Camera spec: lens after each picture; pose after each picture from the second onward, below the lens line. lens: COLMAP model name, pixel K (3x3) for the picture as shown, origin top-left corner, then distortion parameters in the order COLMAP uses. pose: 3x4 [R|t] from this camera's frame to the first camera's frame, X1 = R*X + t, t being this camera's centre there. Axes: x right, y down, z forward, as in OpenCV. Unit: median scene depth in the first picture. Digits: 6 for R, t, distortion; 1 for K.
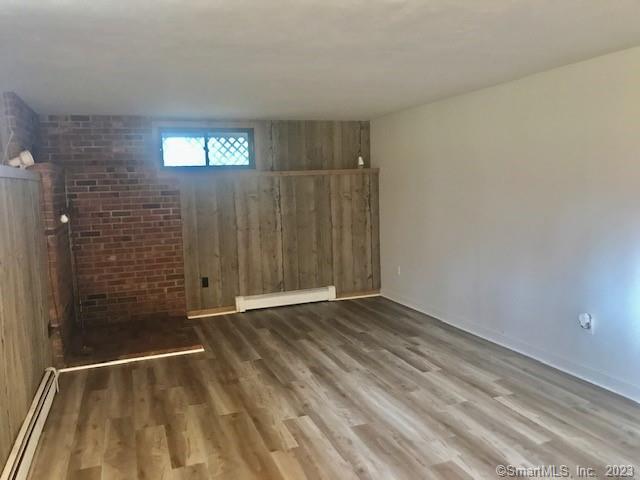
lens RADIAL K [[526.8, 0, 318.6], [0, 526.8, 231.2], [0, 0, 1]] dist [0.036204, -0.028900]
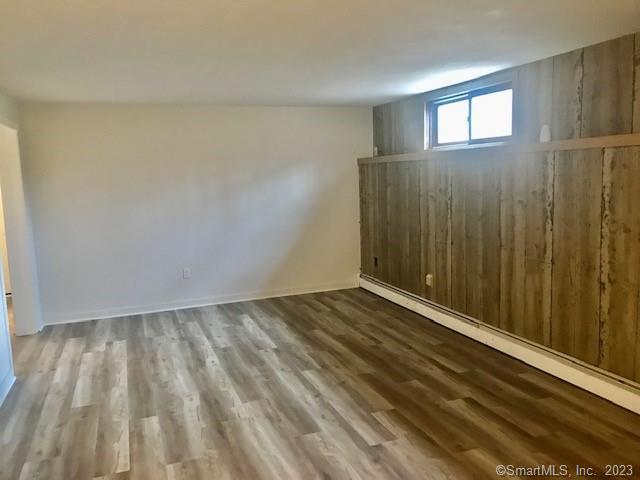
lens RADIAL K [[526.8, 0, 309.7], [0, 526.8, 235.3], [0, 0, 1]] dist [0.036204, -0.028900]
pose [[-0.997706, 0.064777, 0.019651, 0.028491], [0.067456, 0.975640, 0.208749, -0.123268], [-0.005650, 0.209596, -0.977772, 1.333289]]
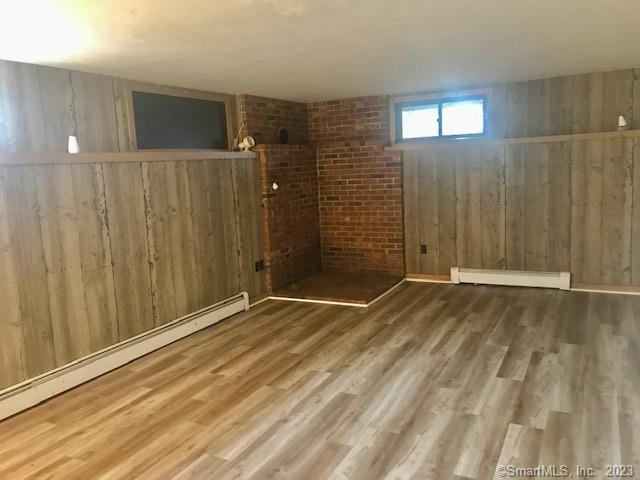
lens RADIAL K [[526.8, 0, 316.1], [0, 526.8, 234.7], [0, 0, 1]] dist [0.036204, -0.028900]
pose [[0.666699, 0.101492, -0.738385, 0.564578], [-0.041343, 0.994196, 0.099324, -0.037156], [0.744180, -0.035692, 0.667025, 0.187369]]
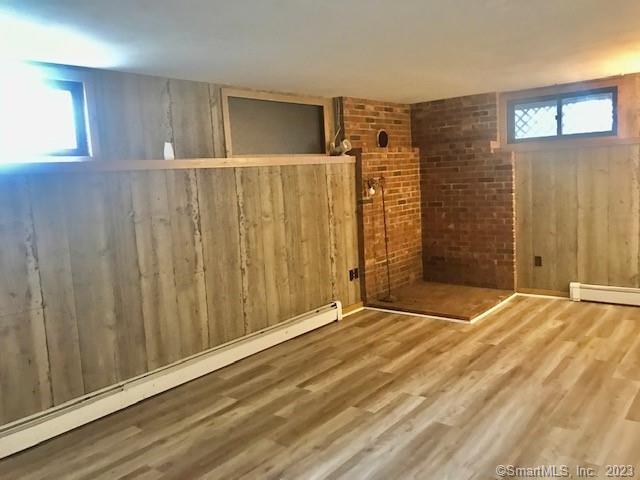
lens RADIAL K [[526.8, 0, 318.2], [0, 526.8, 231.8], [0, 0, 1]] dist [0.036204, -0.028900]
pose [[0.506274, 0.100316, -0.856518, 0.534057], [-0.038639, 0.994852, 0.093678, -0.039478], [0.861507, -0.014331, 0.507544, 0.240819]]
